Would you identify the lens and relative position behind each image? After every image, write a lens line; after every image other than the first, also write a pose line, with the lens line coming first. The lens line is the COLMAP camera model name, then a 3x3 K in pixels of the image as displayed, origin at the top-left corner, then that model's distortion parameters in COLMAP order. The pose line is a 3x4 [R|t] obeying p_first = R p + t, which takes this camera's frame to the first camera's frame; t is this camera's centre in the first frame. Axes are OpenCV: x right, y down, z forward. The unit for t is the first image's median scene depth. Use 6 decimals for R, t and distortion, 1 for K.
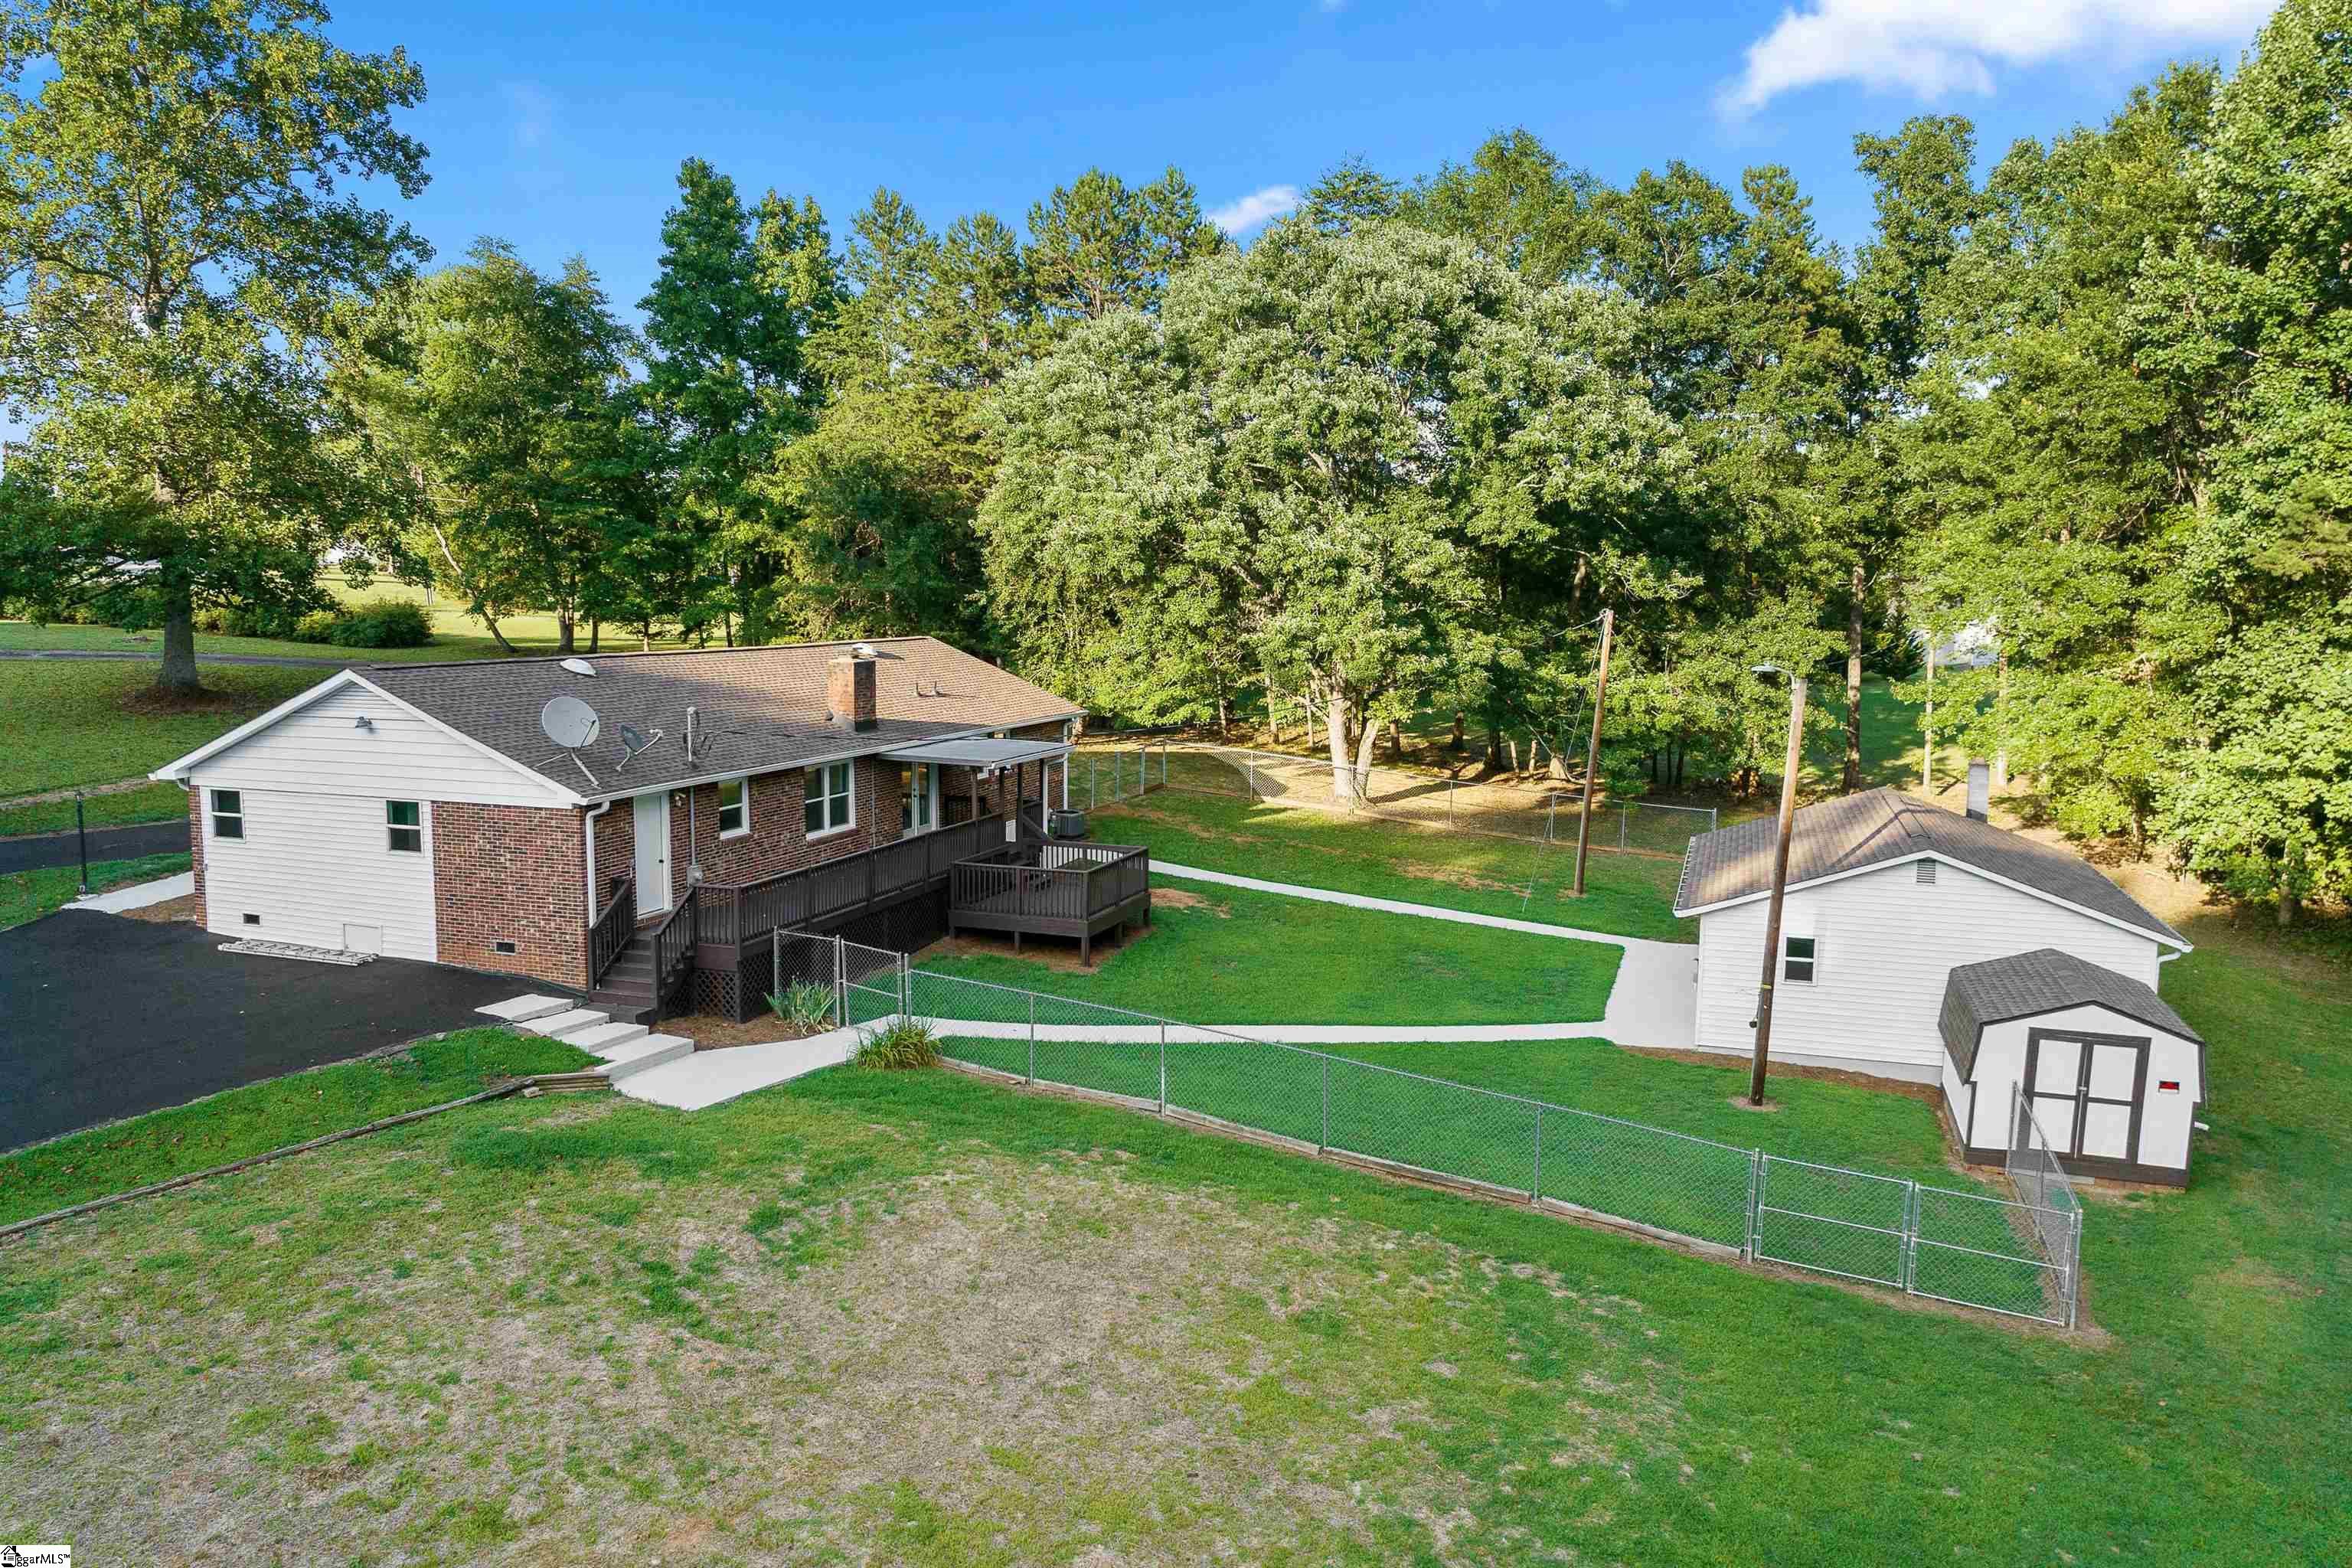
lens RADIAL K [[1677.1, 0, 1176.0], [0, 1677.1, 784.0], [0, 0, 1]] dist [-0.036867, 0.000482]
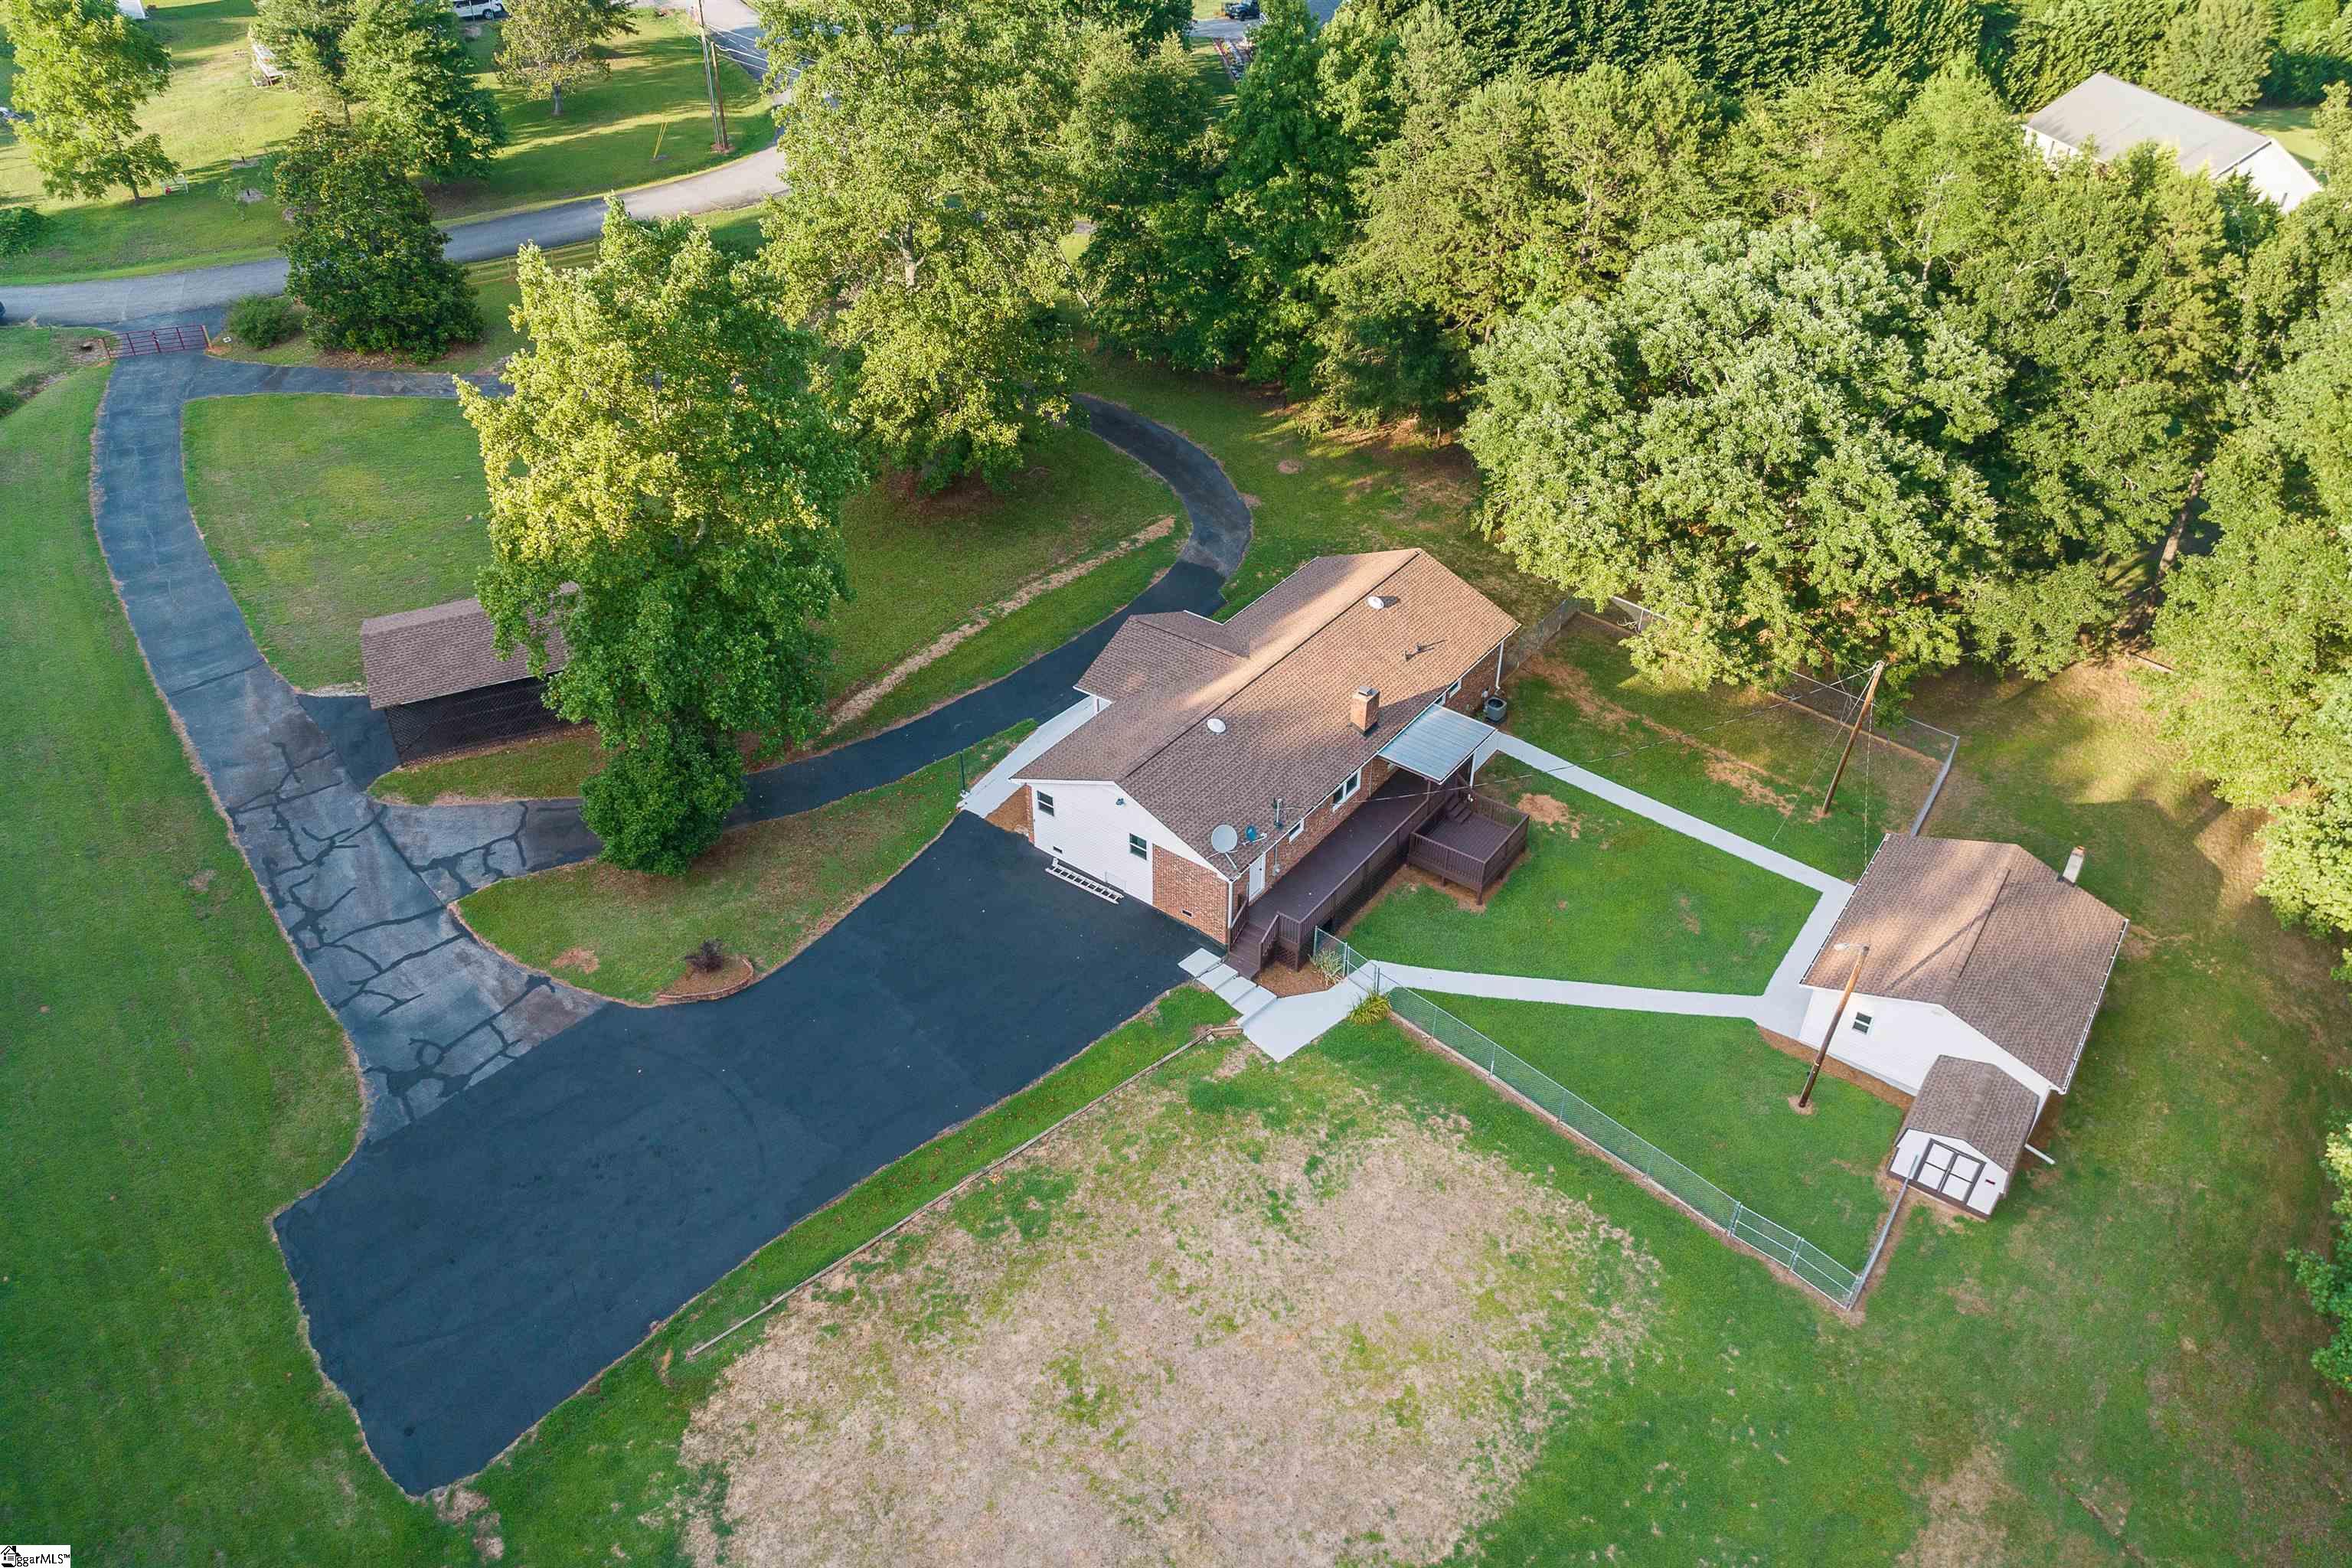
lens RADIAL K [[1677.1, 0, 1176.0], [0, 1677.1, 784.0], [0, 0, 1]] dist [-0.036867, 0.000482]
pose [[0.958427, 0.171989, -0.227679, 0.037405], [-0.036903, 0.865940, 0.498784, -1.523098], [0.282942, -0.469646, 0.836287, -0.929785]]
